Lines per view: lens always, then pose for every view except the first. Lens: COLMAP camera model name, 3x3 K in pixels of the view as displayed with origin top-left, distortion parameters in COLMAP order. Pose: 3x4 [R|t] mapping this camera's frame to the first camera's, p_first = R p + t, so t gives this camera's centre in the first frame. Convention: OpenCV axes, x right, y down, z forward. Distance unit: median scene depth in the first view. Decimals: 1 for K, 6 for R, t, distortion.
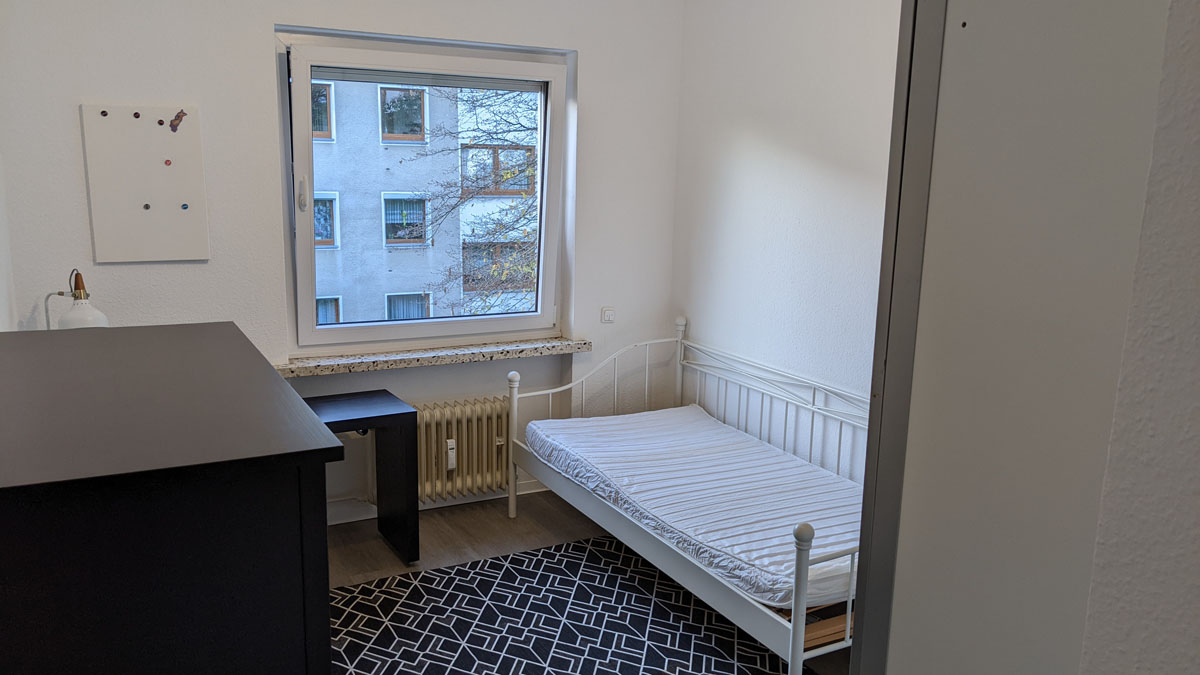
lens RADIAL K [[977.5, 0, 603.0], [0, 977.5, 354.8], [0, 0, 1]] dist [0.100489, -0.161683]
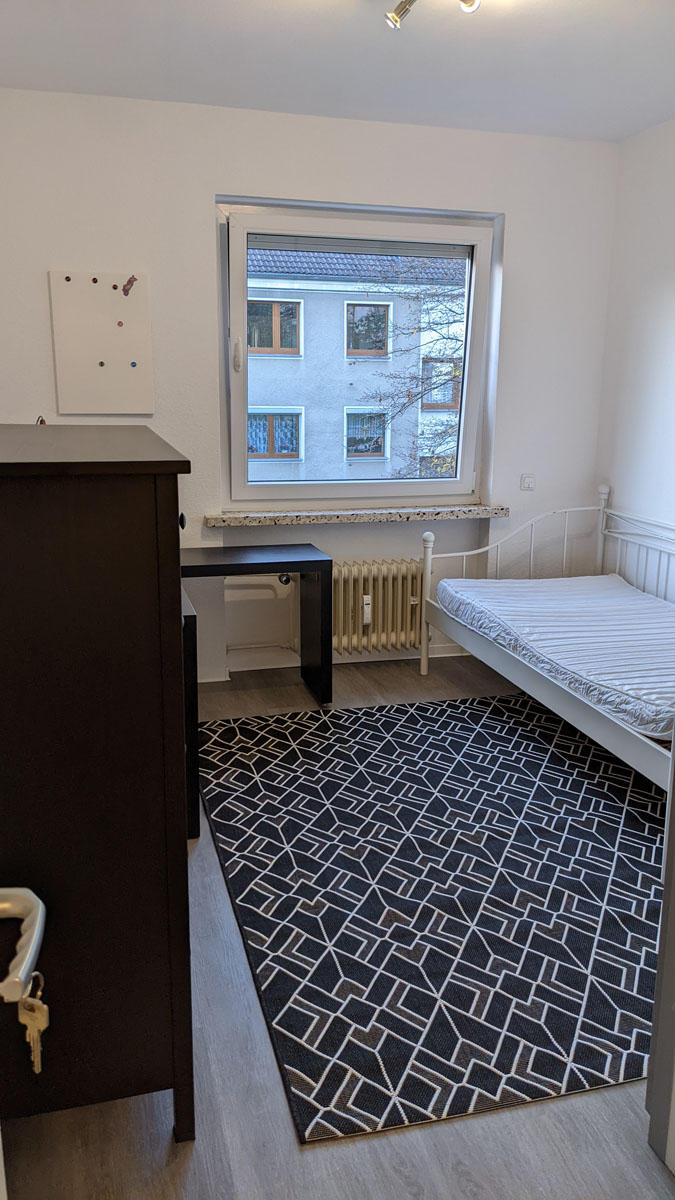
lens RADIAL K [[977.5, 0, 337.5], [0, 977.5, 600.0], [0, 0, 1]] dist [0.100489, -0.161683]
pose [[0.972822, 0.037385, -0.228514, 0.056248], [-0.032893, 0.999184, 0.023439, 0.070864], [0.229204, -0.015285, 0.973258, -0.028914]]
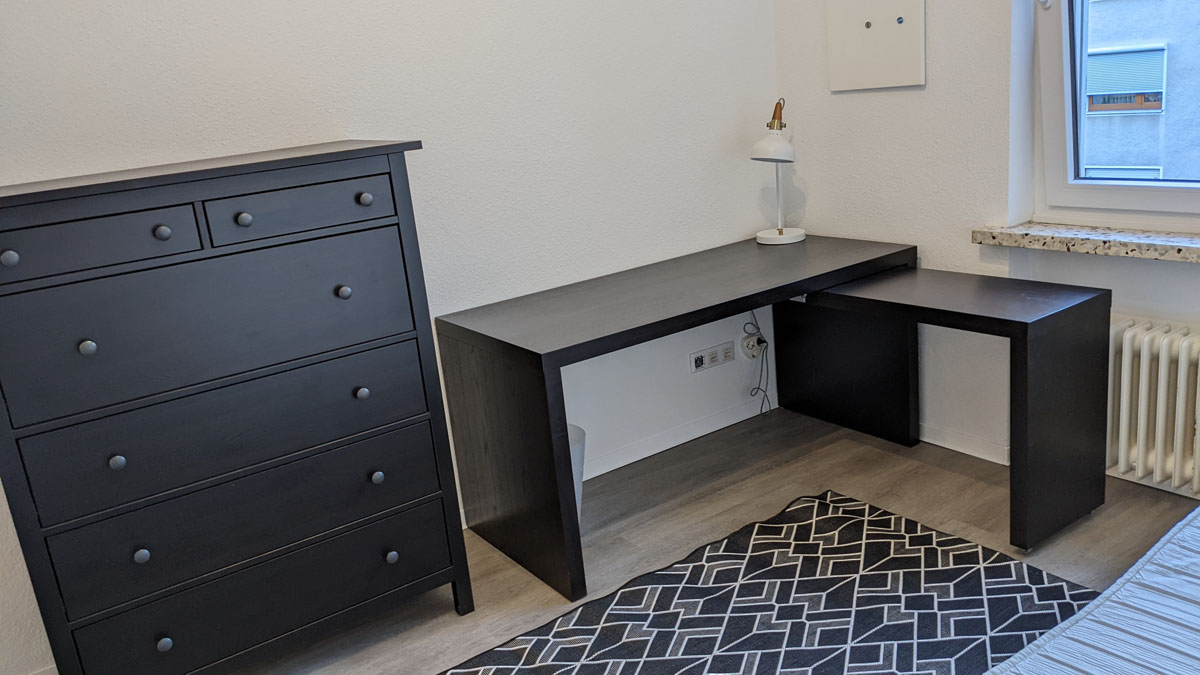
lens RADIAL K [[957.1, 0, 600.0], [0, 957.1, 337.5], [0, 0, 1]] dist [0.116303, -0.142234]
pose [[0.103128, 0.227361, -0.968334, 0.363514], [-0.098771, 0.971054, 0.217481, -0.037915], [0.989752, 0.073215, 0.122599, 0.590348]]
